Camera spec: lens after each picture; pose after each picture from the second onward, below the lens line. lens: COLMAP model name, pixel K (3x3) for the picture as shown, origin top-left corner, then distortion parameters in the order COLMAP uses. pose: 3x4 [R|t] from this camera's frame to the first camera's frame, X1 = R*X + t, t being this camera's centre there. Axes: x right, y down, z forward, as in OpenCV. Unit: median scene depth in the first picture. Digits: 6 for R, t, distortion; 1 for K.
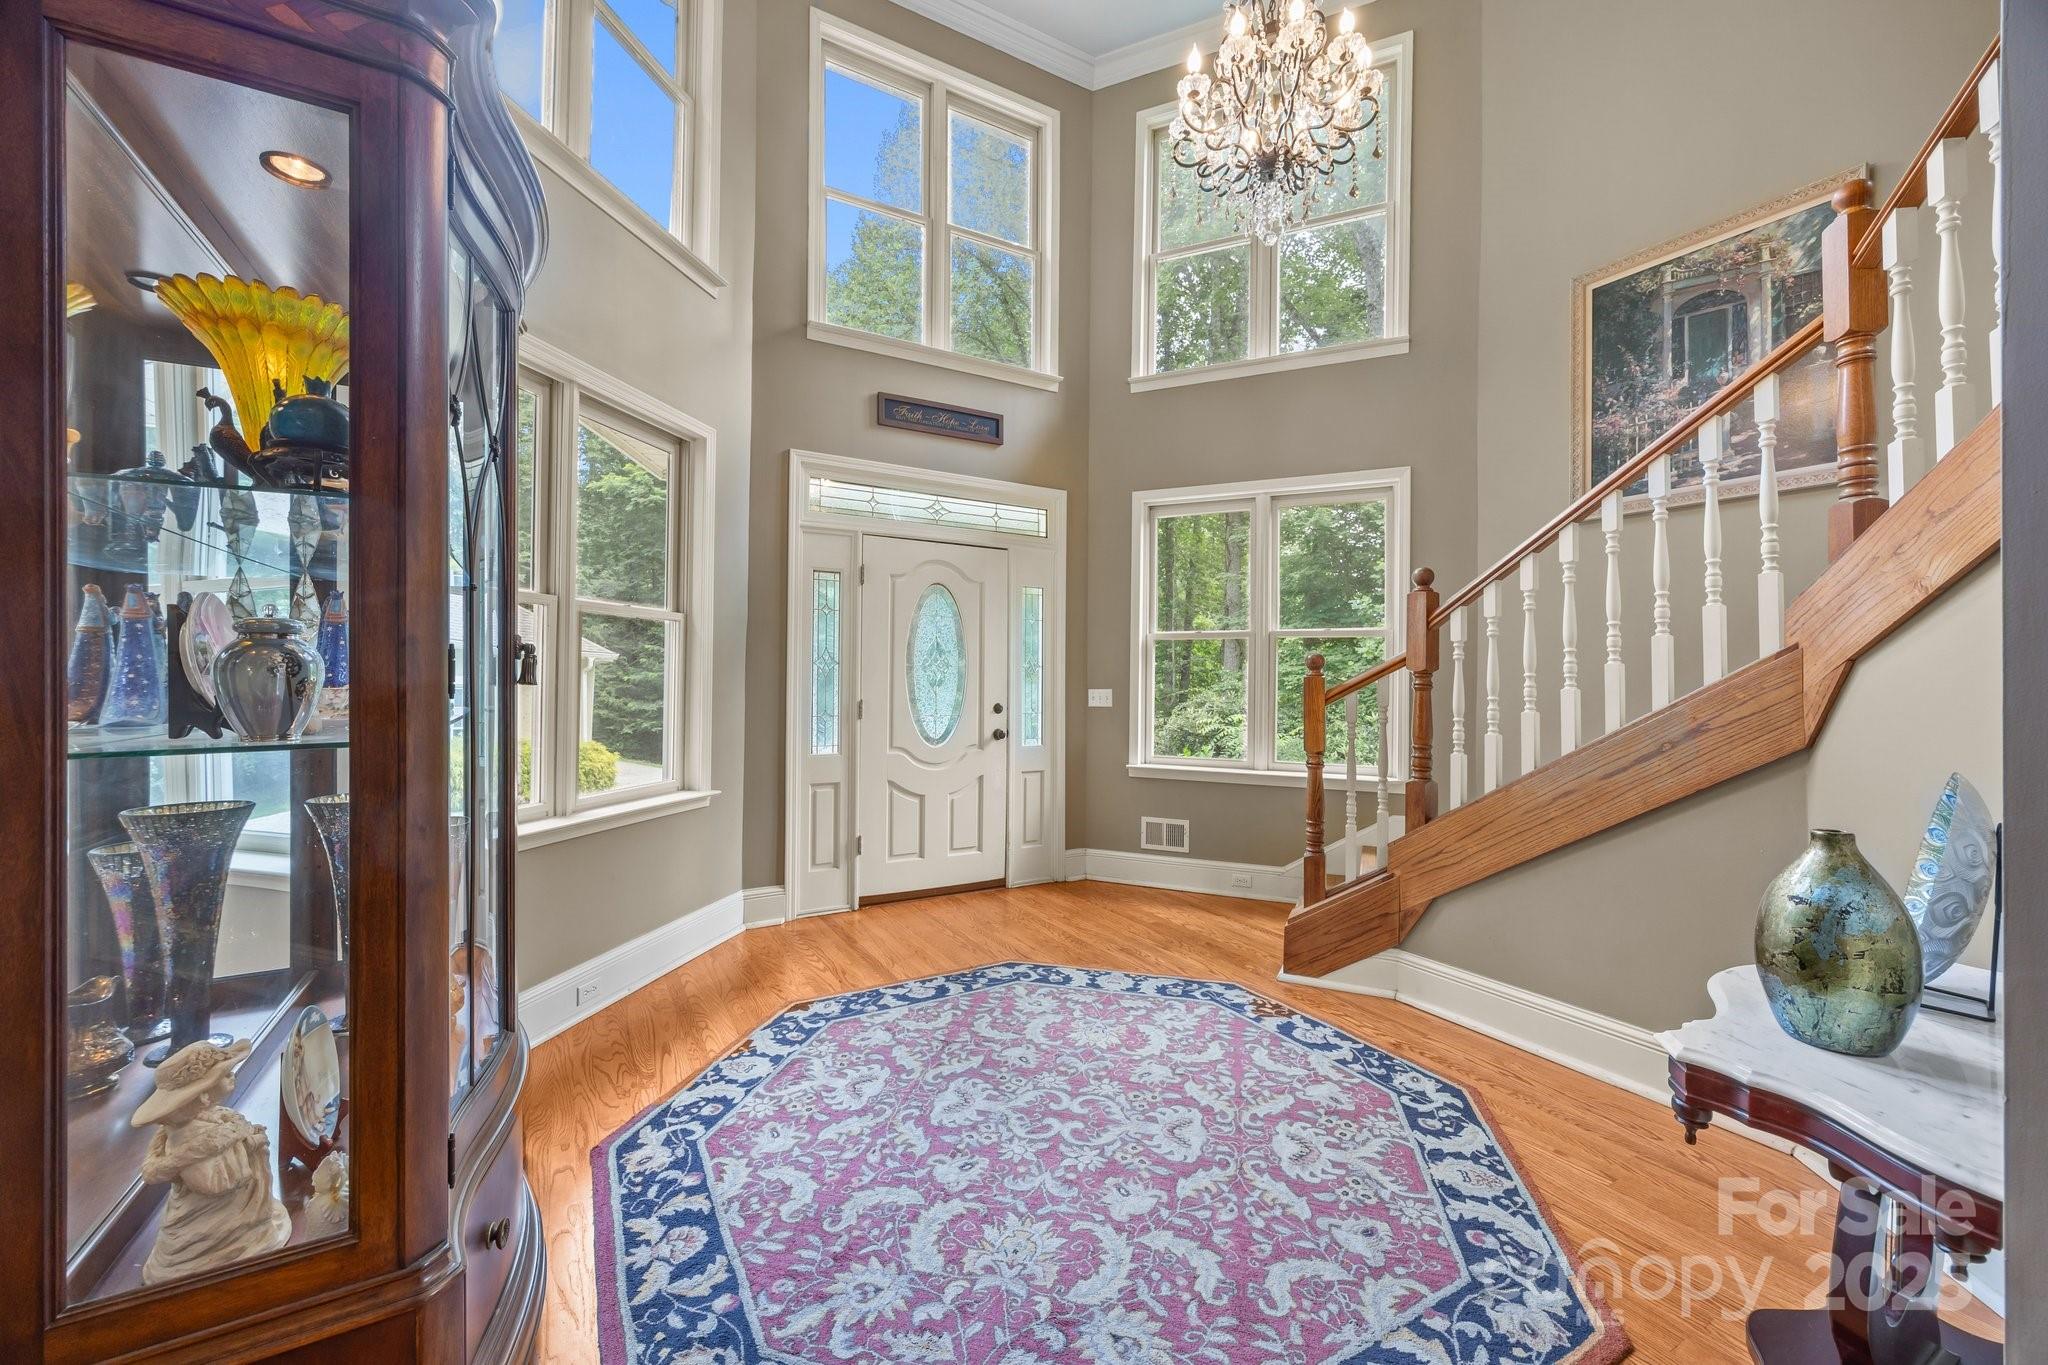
lens RADIAL K [[791.9, 0, 1024.2], [0, 791.9, 678.4], [0, 0, 1]] dist [0.000990, 0.000167]
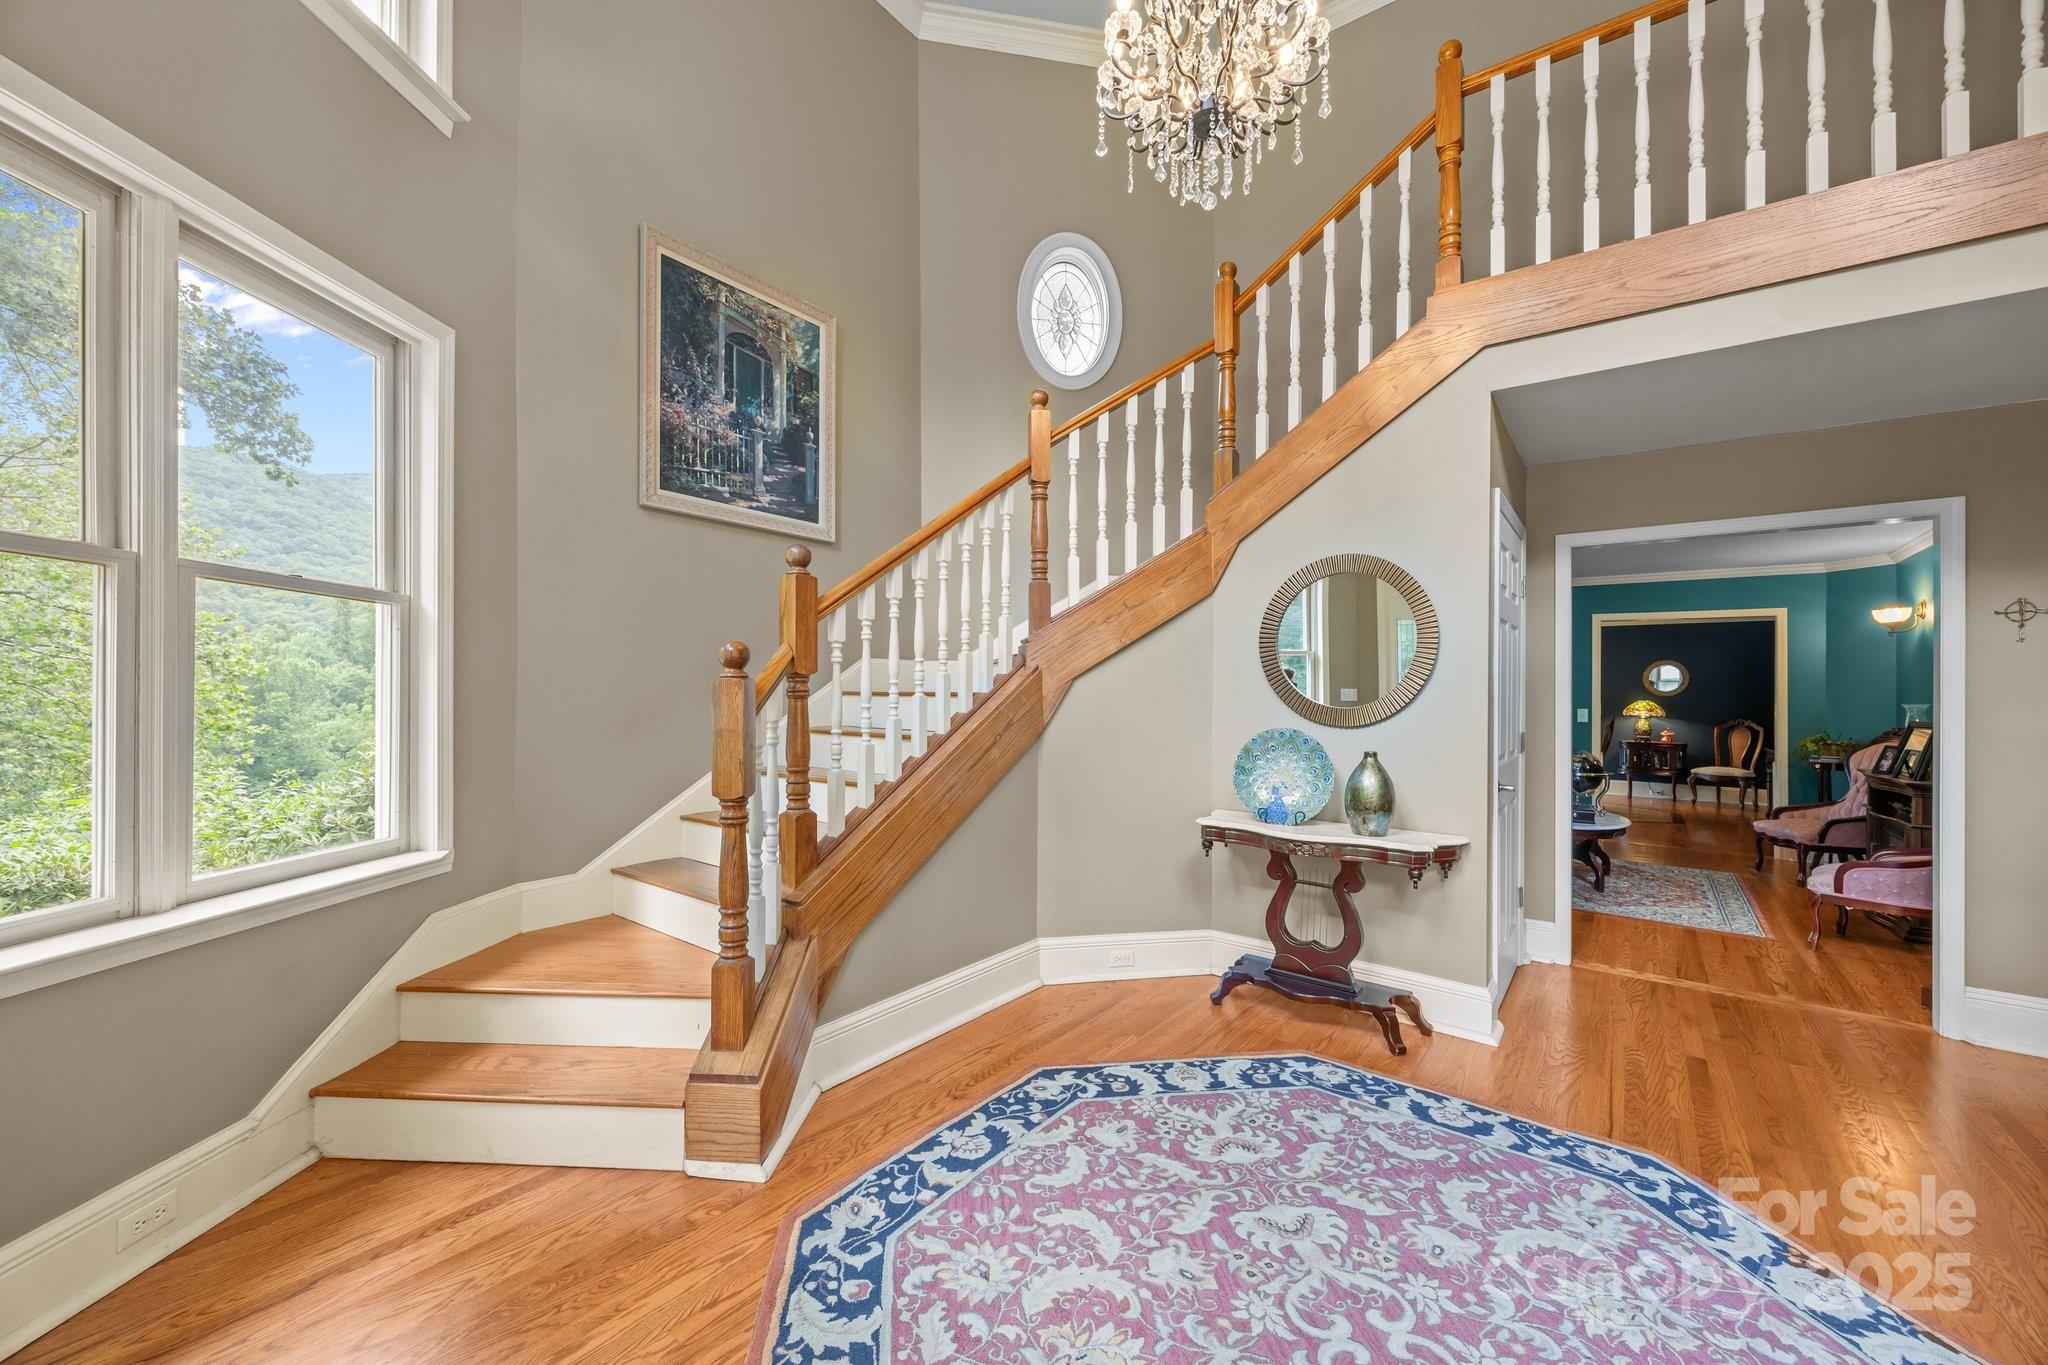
lens RADIAL K [[791.9, 0, 1023.0], [0, 791.9, 697.1], [0, 0, 1]] dist [0.000990, 0.000167]
pose [[-0.383568, -0.010662, 0.923451, -0.407327], [-0.010215, 0.999921, 0.007302, 0.007396], [-0.923456, -0.006632, -0.383646, 1.386892]]
